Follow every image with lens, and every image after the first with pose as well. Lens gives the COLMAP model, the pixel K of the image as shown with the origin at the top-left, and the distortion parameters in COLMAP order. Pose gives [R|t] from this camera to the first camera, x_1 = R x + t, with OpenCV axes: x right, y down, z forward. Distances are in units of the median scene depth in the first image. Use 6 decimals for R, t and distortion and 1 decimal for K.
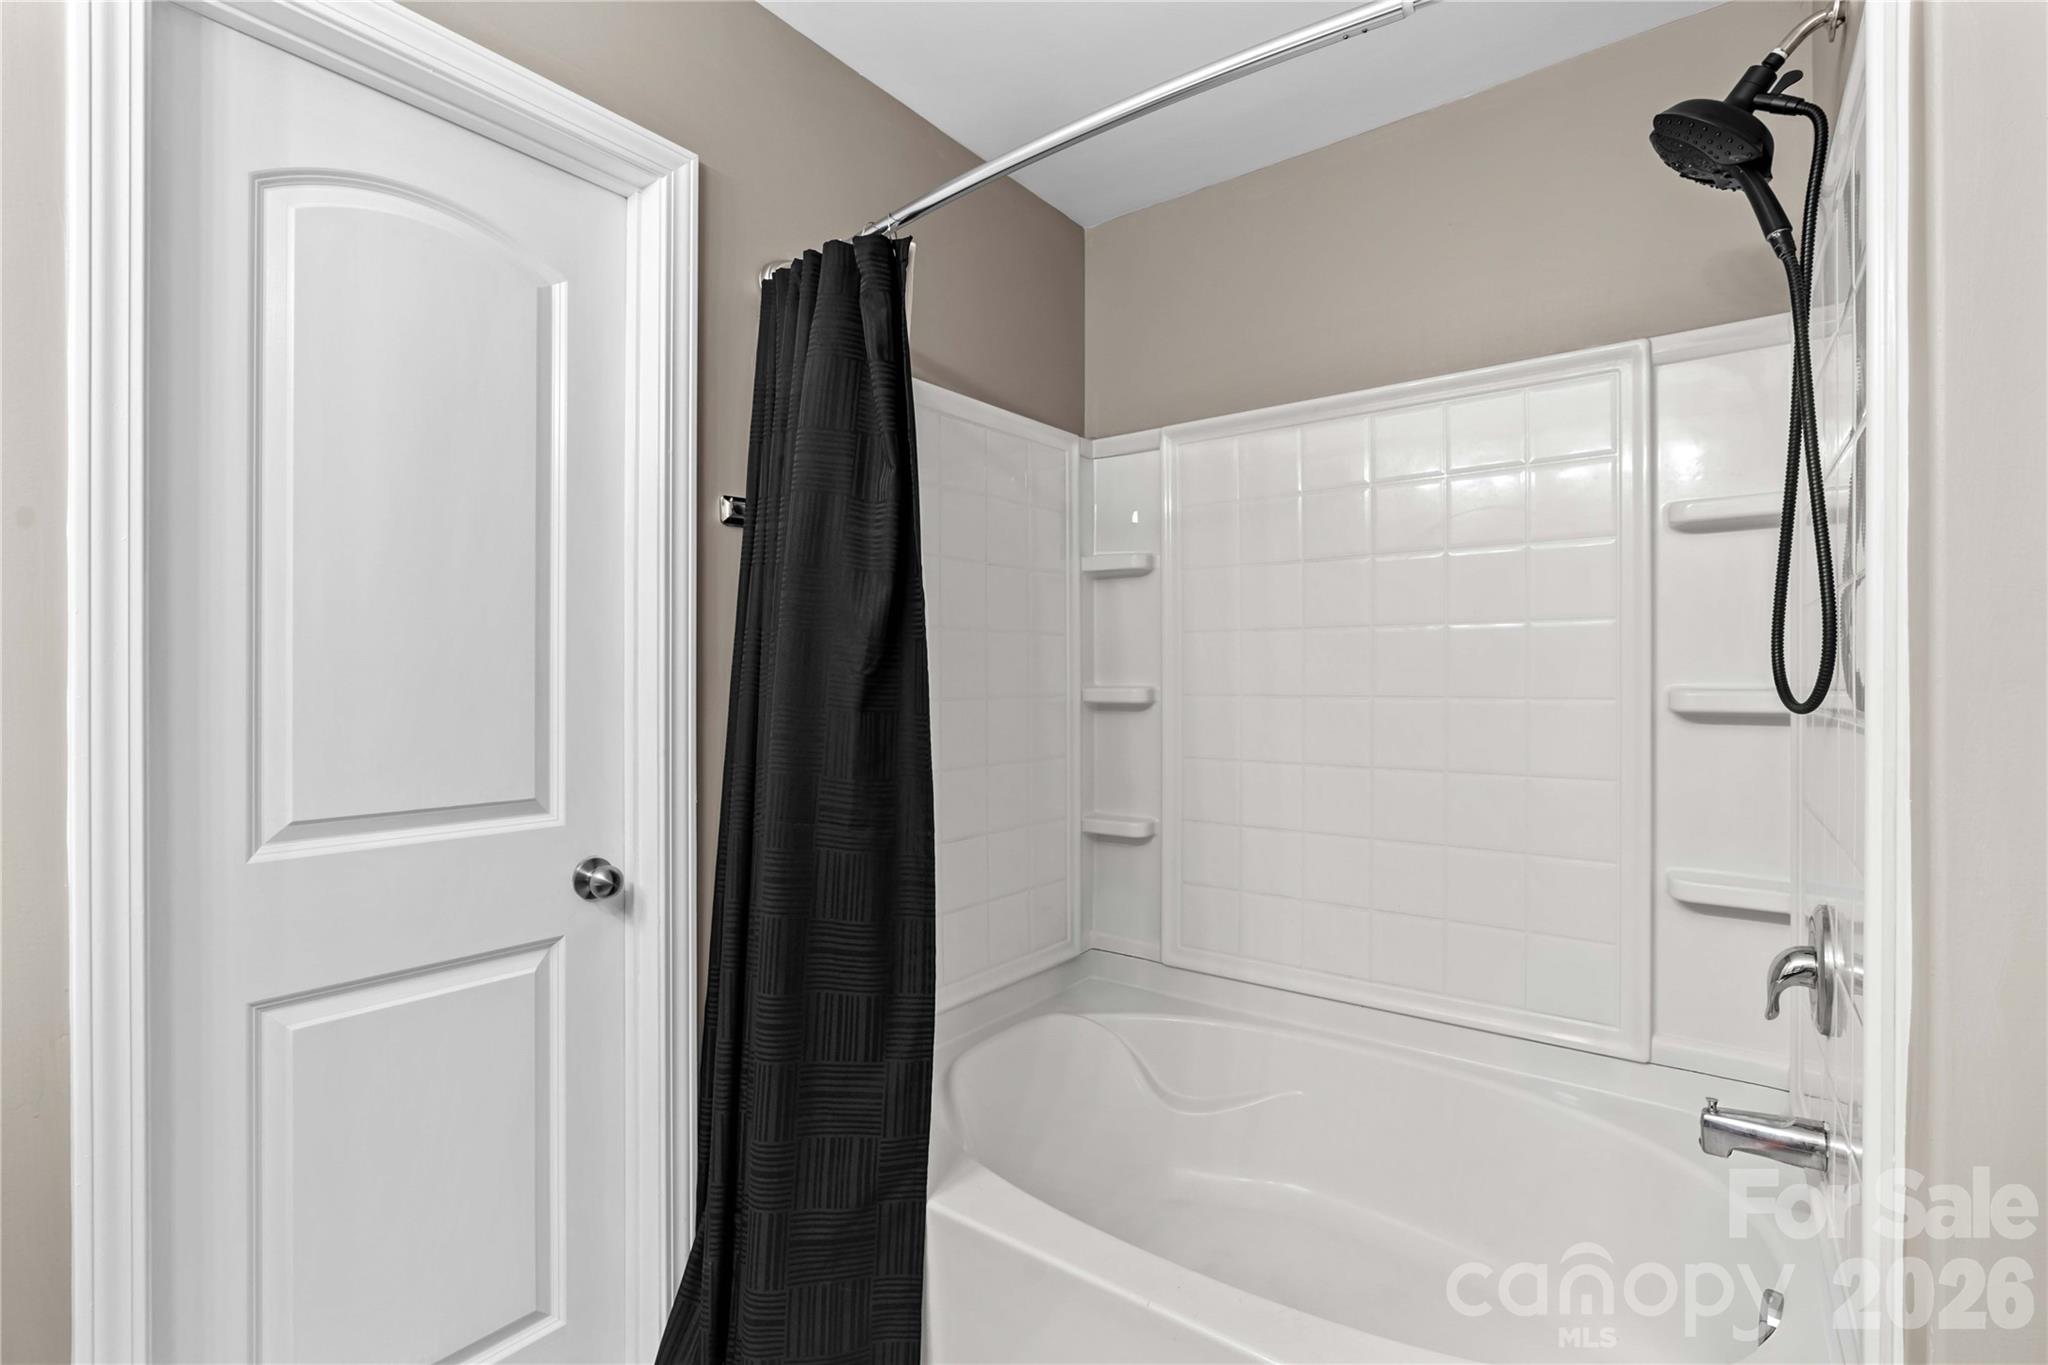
lens RADIAL K [[944.5, 0, 1025.0], [0, 944.5, 675.7], [0, 0, 1]] dist [-0.028244, 0.012896]
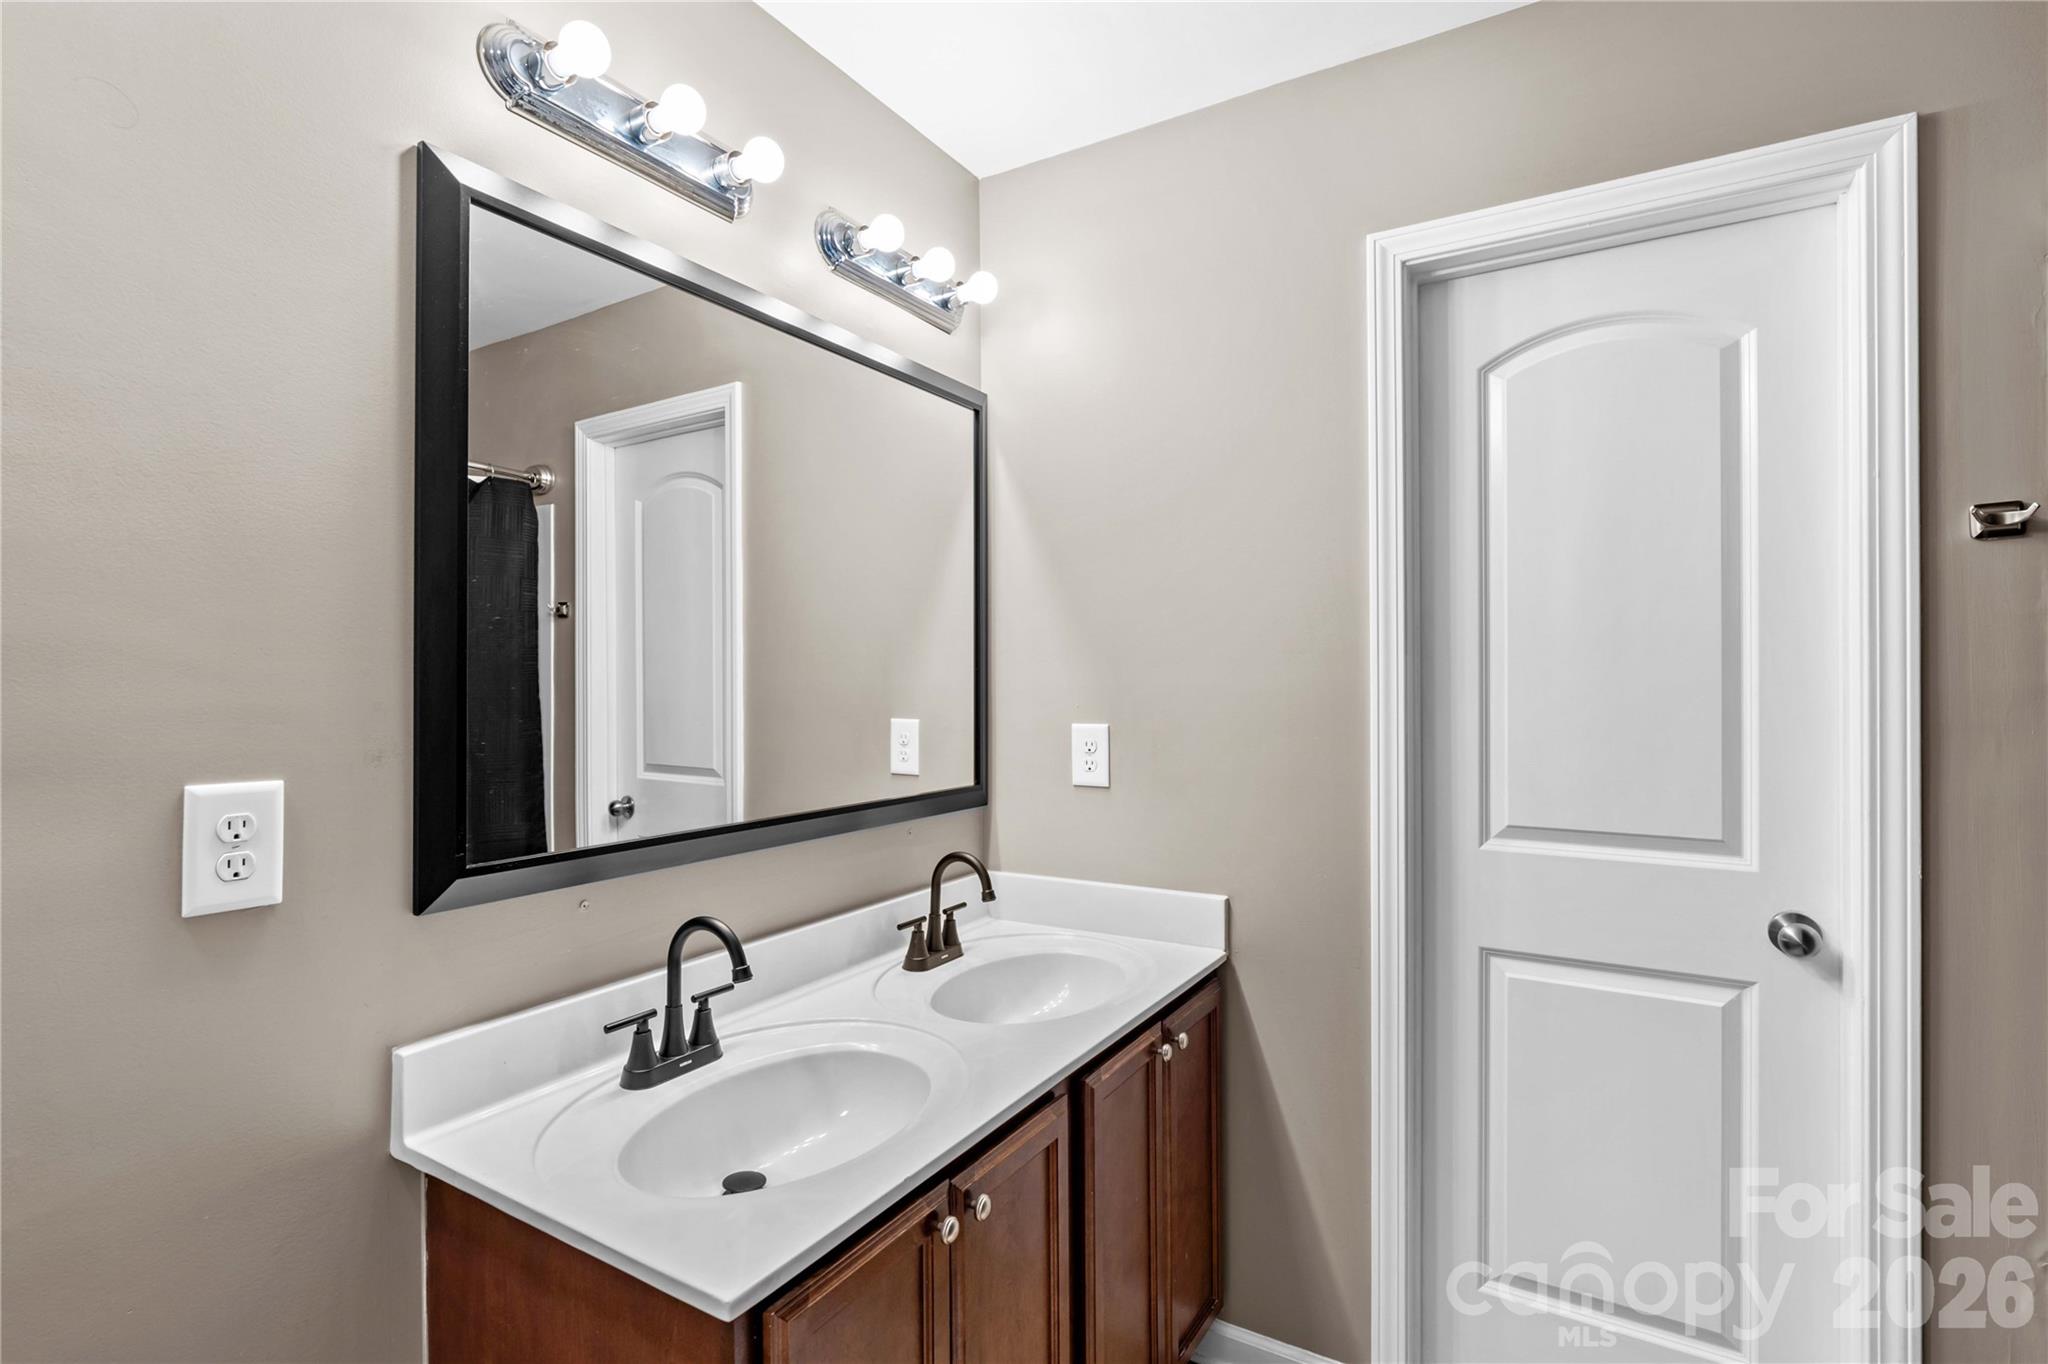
lens RADIAL K [[966.2, 0, 1028.4], [0, 966.2, 655.7], [0, 0, 1]] dist [-0.009667, 0.000674]
pose [[0.110824, -0.019470, -0.993649, 0.455921], [0.007383, 0.999797, -0.018767, -0.059377], [0.993813, -0.005256, 0.110946, 0.113824]]
